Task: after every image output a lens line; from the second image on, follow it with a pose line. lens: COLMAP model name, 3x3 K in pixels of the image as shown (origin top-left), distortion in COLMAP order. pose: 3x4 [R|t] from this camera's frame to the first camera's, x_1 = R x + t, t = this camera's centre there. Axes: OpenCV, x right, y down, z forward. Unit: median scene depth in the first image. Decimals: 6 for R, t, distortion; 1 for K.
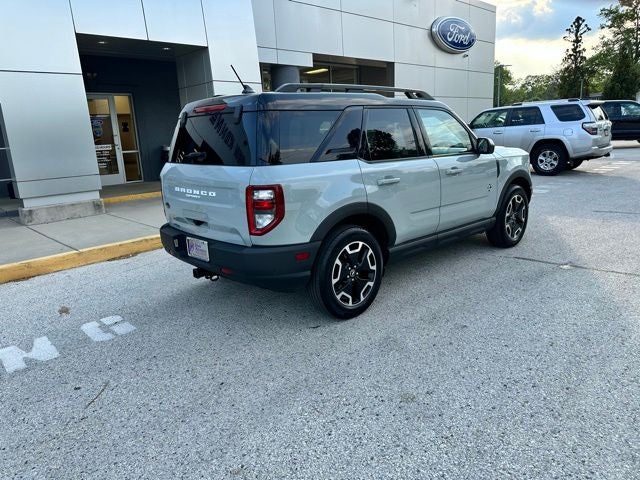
lens RADIAL K [[449.4, 0, 320.5], [0, 449.4, 237.0], [0, 0, 1]] dist [0.036844, -0.043206]
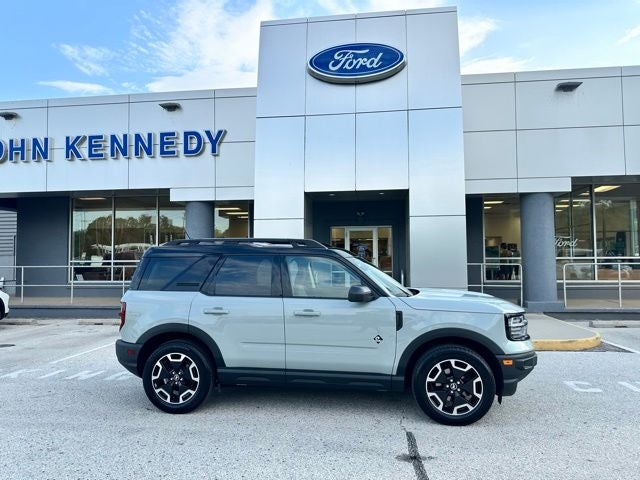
lens RADIAL K [[453.7, 0, 320.0], [0, 453.7, 240.0], [0, 0, 1]] dist [0.035033, -0.048329]
pose [[0.622436, 0.007109, -0.782639, 1.261451], [-0.198417, 0.968725, -0.149003, -0.178584], [0.757102, 0.248034, 0.604380, 0.374125]]
